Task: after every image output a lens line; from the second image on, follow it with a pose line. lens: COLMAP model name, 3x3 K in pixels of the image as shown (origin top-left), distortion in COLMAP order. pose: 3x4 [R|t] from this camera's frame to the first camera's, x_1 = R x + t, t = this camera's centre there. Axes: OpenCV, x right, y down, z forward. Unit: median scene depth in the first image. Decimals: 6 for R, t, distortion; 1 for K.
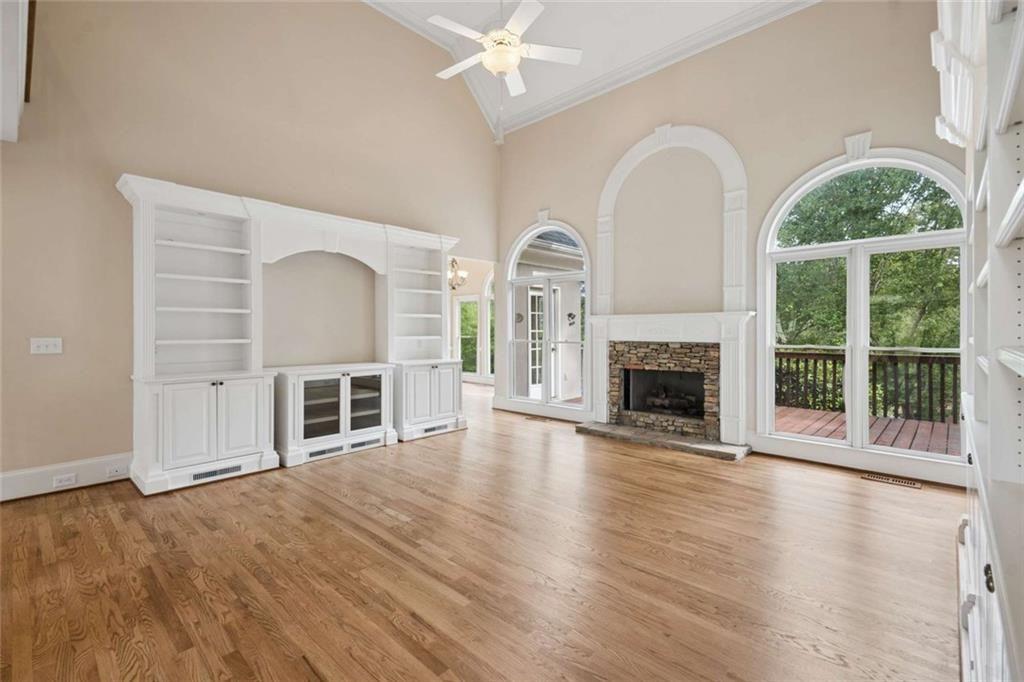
lens RADIAL K [[457.7, 0, 529.3], [0, 457.7, 339.0], [0, 0, 1]] dist [0.007708, -0.003433]
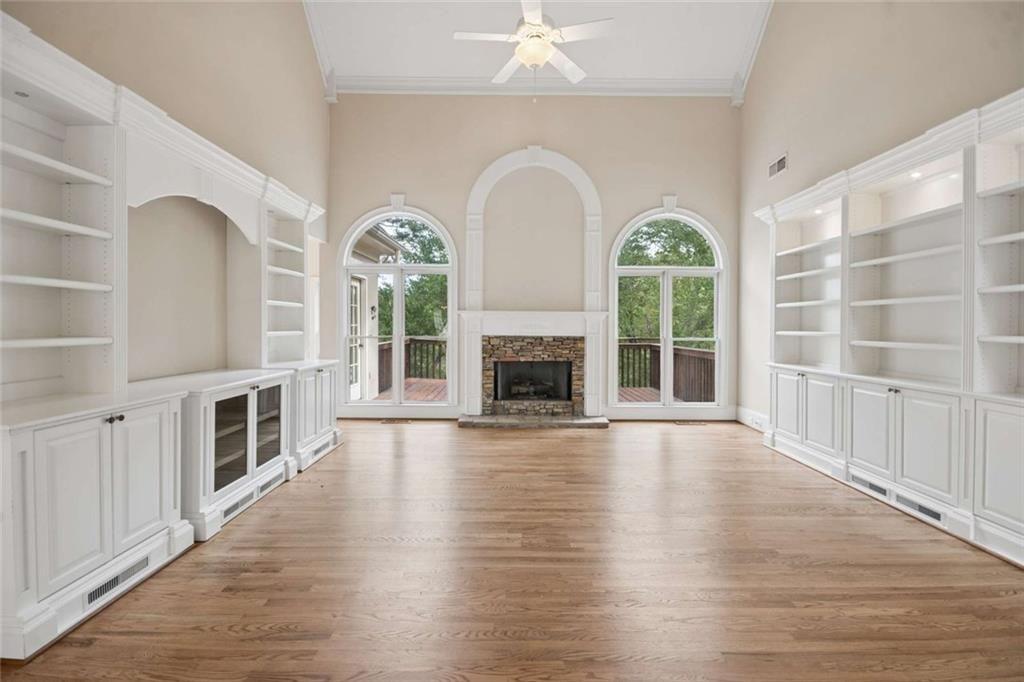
lens RADIAL K [[457.7, 0, 520.0], [0, 457.7, 334.8], [0, 0, 1]] dist [0.007708, -0.003433]
pose [[0.730043, -0.006248, 0.683373, -0.530014], [0.003781, 0.999980, 0.005104, -0.002926], [-0.683391, -0.001143, 0.730052, 0.204479]]
